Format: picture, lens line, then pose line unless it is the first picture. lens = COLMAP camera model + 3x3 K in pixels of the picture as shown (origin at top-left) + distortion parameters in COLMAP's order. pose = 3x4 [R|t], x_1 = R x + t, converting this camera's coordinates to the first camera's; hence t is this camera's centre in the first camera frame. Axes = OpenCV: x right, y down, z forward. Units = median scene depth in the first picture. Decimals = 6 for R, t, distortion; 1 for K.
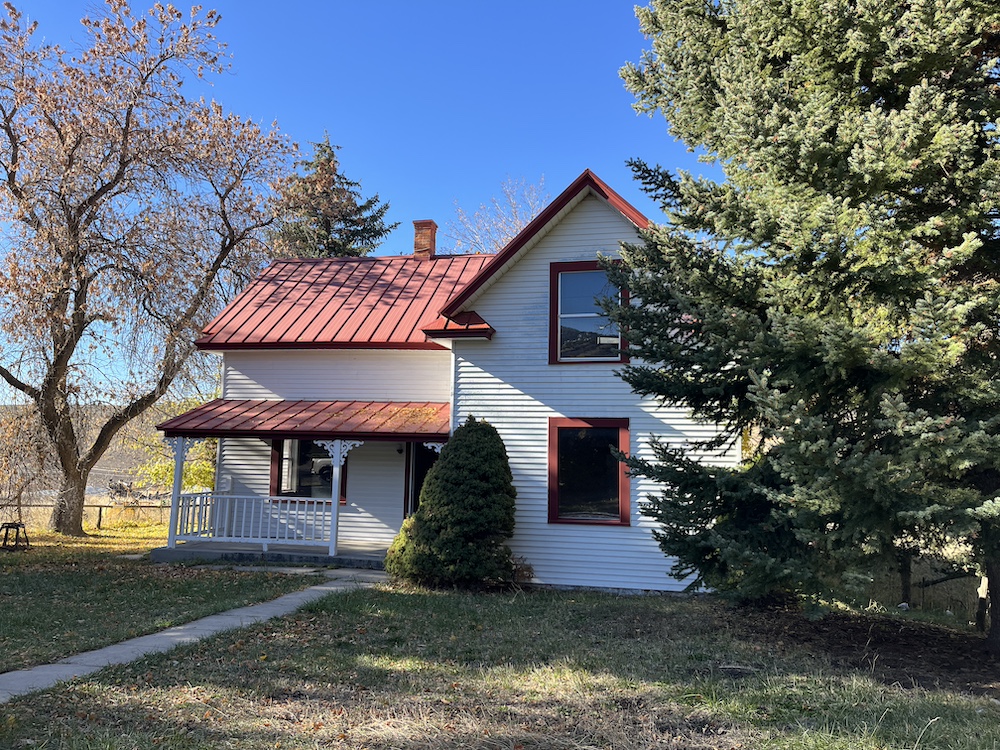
lens RADIAL K [[750.7, 0, 501.4], [0, 750.7, 378.9], [0, 0, 1]] dist [0.067831, -0.088275]
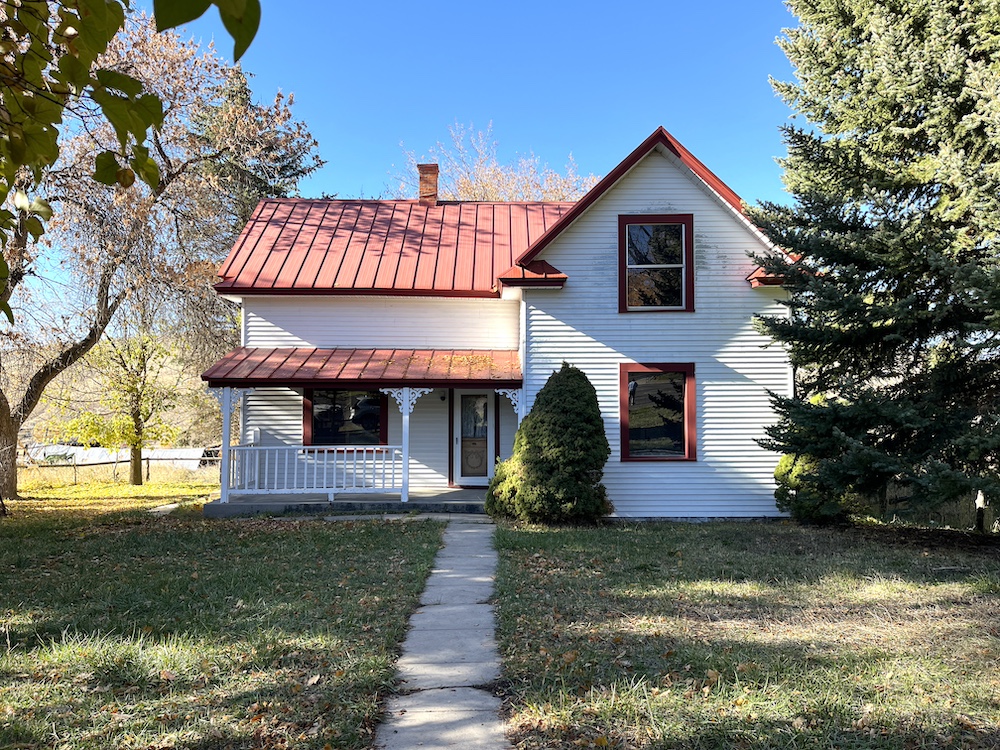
lens RADIAL K [[750.7, 0, 502.0], [0, 750.7, 377.2], [0, 0, 1]] dist [0.067831, -0.088275]
pose [[0.974606, -0.013595, 0.223514, -0.327401], [-0.001774, 0.997655, 0.068415, -0.001240], [-0.223920, -0.067074, 0.972297, 0.003034]]
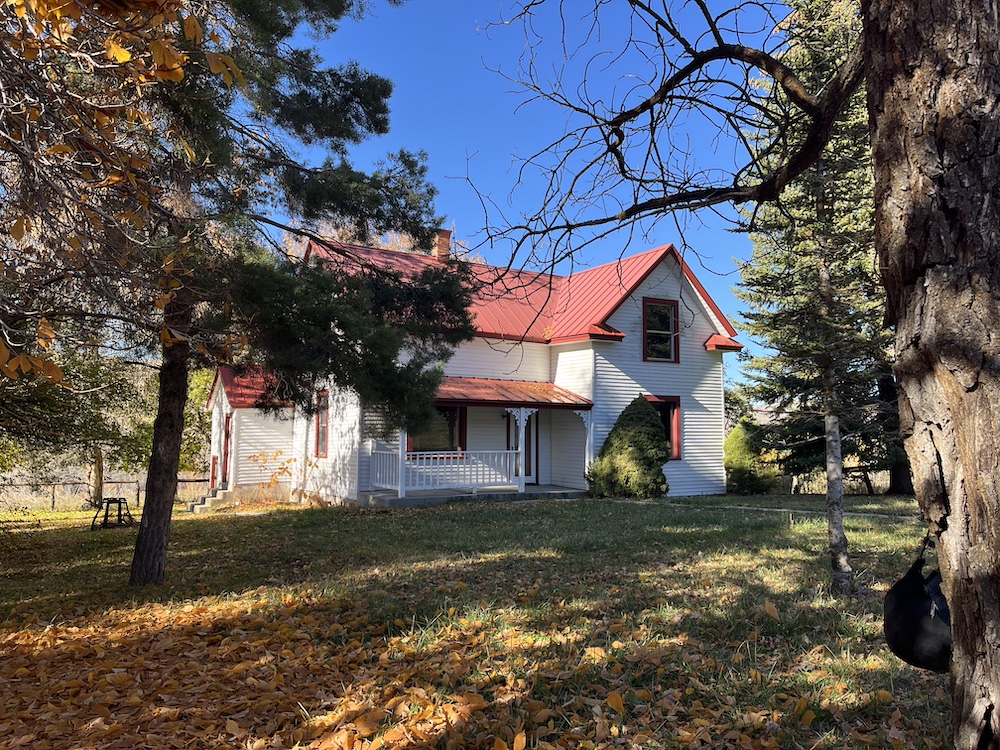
lens RADIAL K [[750.7, 0, 495.4], [0, 750.7, 371.1], [0, 0, 1]] dist [0.067831, -0.088275]
pose [[0.723886, 0.041626, 0.688663, -1.227980], [-0.062578, 0.998025, 0.005454, 0.012004], [-0.687076, -0.047043, 0.725061, 0.061278]]
